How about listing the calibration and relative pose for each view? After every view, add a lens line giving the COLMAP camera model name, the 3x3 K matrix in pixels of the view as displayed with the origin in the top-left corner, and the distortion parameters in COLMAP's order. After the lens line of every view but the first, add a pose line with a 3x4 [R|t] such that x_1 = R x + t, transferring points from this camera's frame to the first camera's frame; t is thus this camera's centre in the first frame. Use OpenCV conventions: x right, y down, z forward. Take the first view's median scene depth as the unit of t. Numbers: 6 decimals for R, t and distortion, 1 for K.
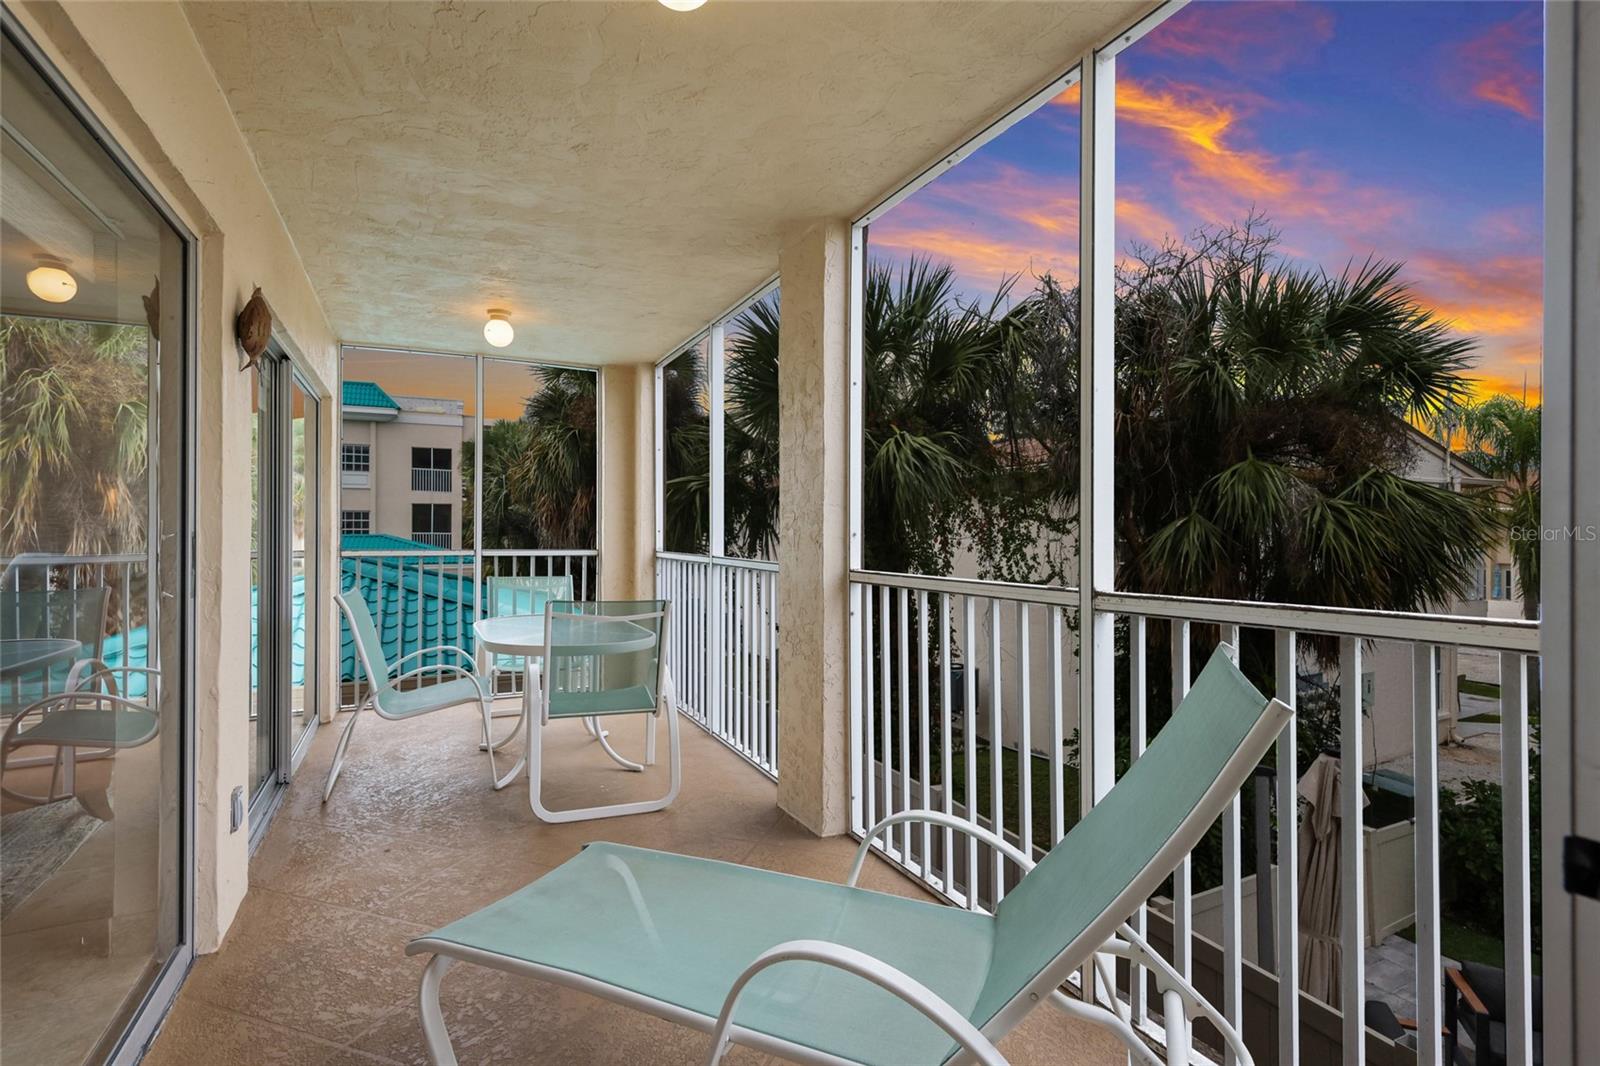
lens RADIAL K [[803.4, 0, 797.8], [0, 803.4, 519.5], [0, 0, 1]] dist [0.000297, -0.000090]
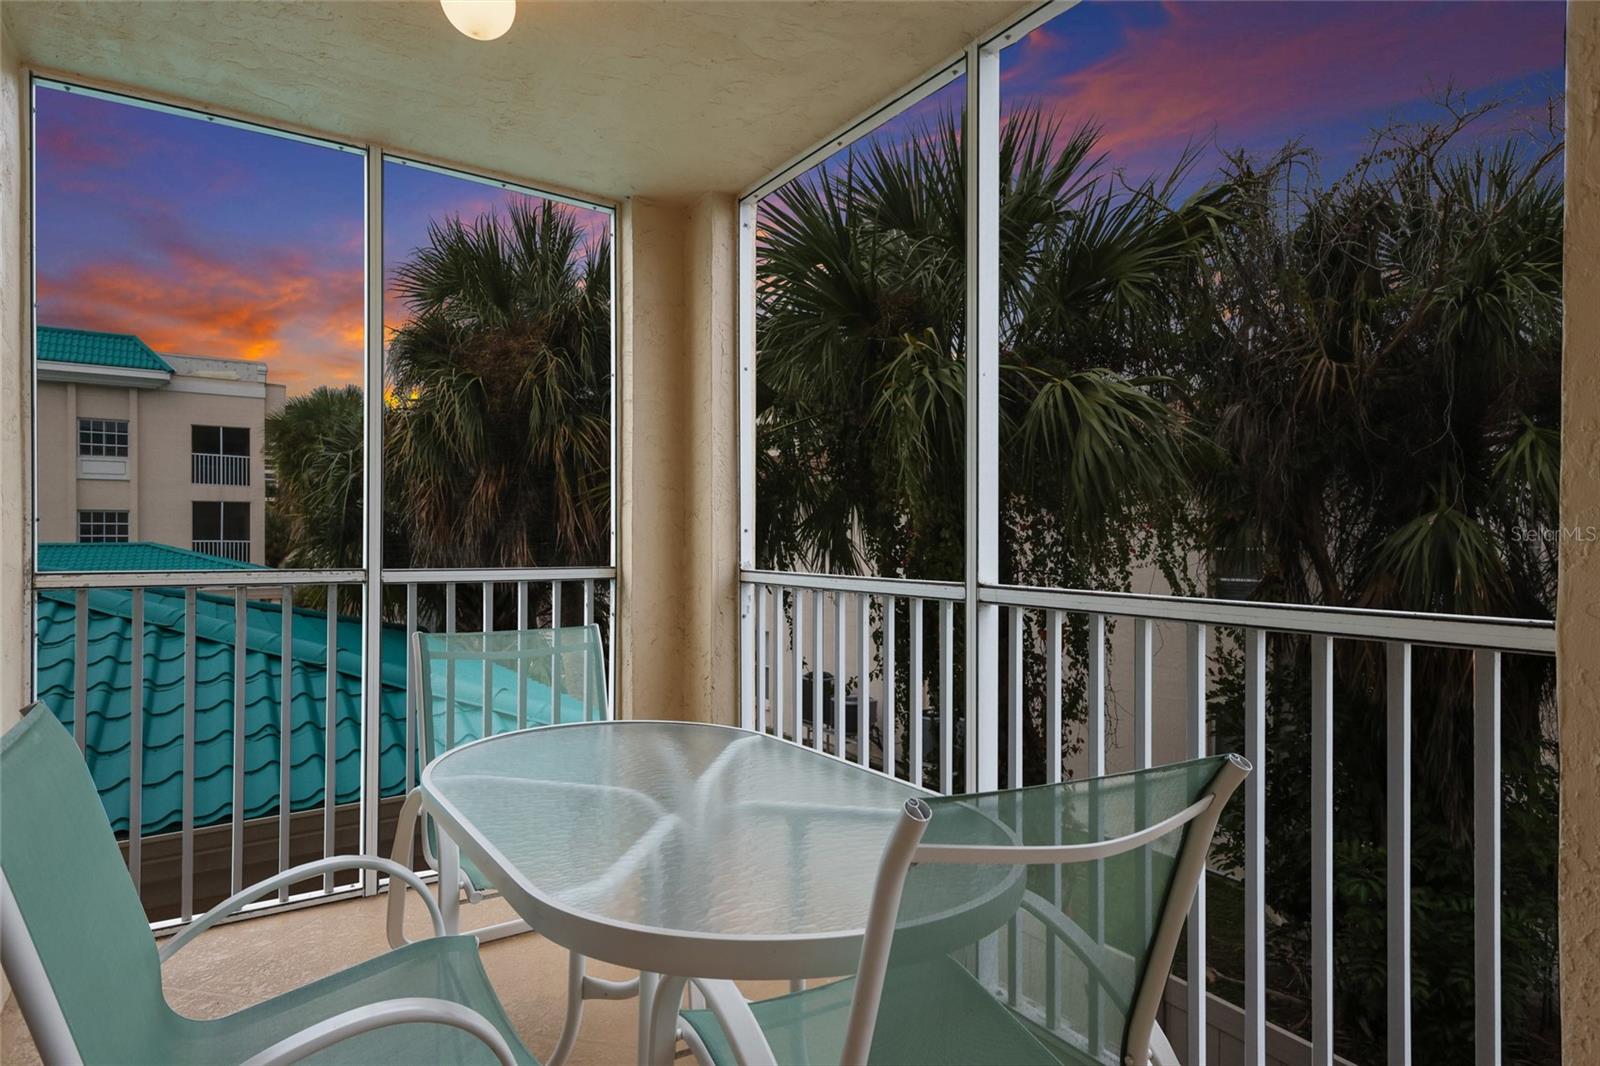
lens RADIAL K [[905.8, 0, 802.6], [0, 905.8, 536.4], [0, 0, 1]] dist [0.007221, 0.000695]
pose [[0.989334, 0.000290, 0.145663, -0.054051], [-0.001886, 0.999940, 0.010821, 0.003034], [-0.145652, -0.010980, 0.989275, 0.105418]]
